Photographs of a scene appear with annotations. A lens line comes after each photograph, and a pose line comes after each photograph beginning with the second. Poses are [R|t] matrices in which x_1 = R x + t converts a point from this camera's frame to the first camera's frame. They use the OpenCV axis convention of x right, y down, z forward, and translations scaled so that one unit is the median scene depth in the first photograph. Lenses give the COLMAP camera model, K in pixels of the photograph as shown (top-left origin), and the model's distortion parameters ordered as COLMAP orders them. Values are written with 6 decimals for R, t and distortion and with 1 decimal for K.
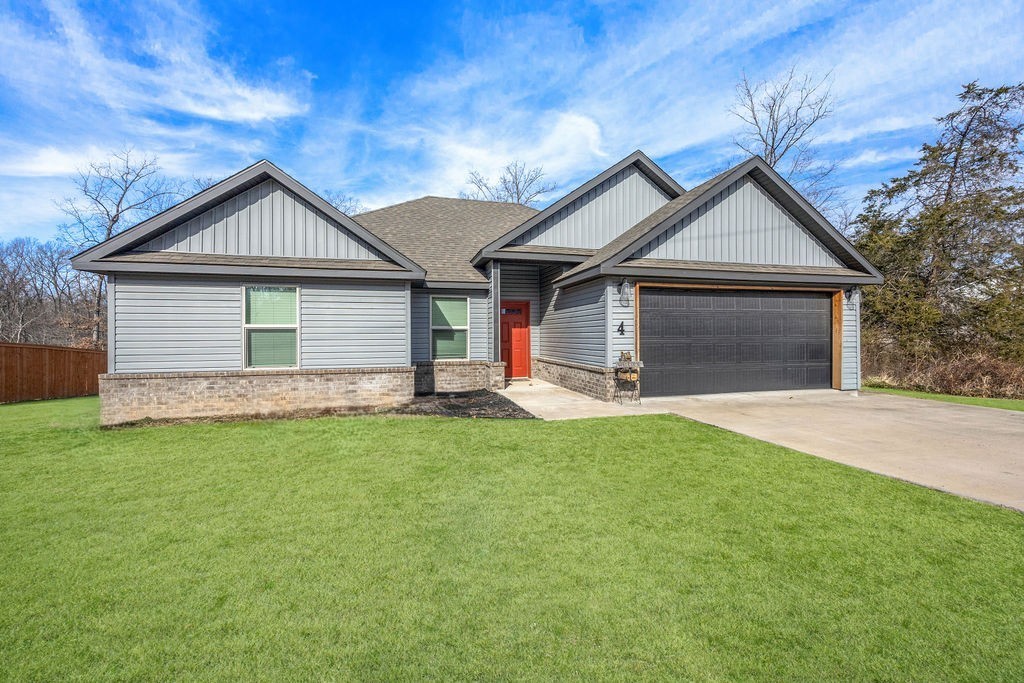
lens RADIAL K [[396.4, 0, 505.4], [0, 396.4, 332.4], [0, 0, 1]] dist [-0.000242, -0.000003]
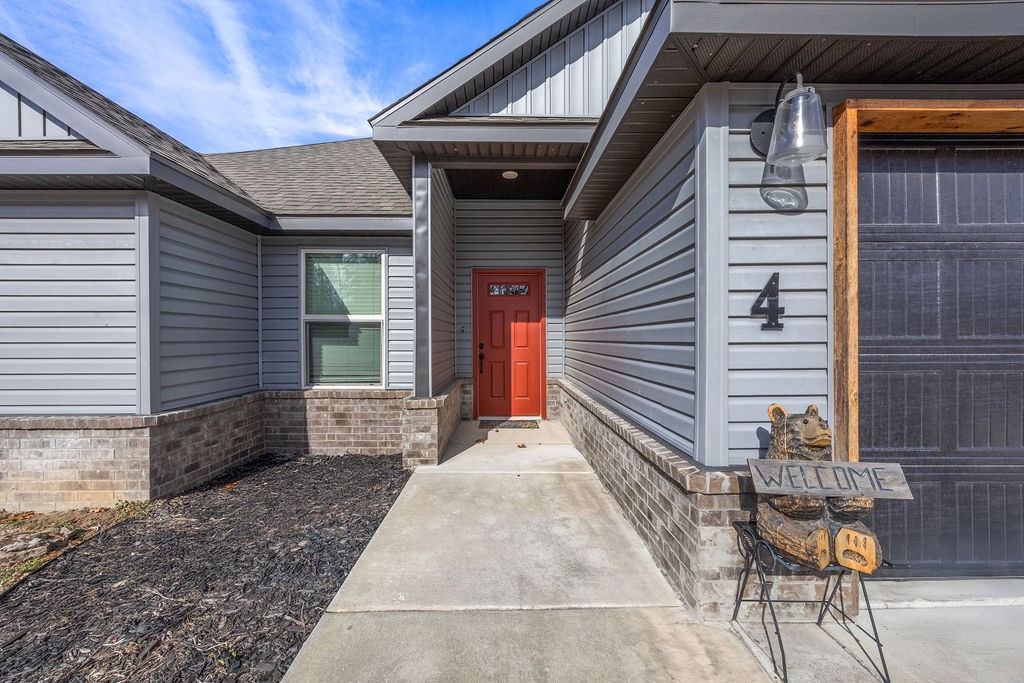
lens RADIAL K [[386.9, 0, 508.9], [0, 386.9, 339.2], [0, 0, 1]] dist [0.002210, 0.000220]
pose [[0.973078, 0.003976, -0.230442, 0.164853], [-0.001592, 0.999943, 0.010533, 0.008003], [0.230471, -0.009883, 0.973029, 0.626108]]
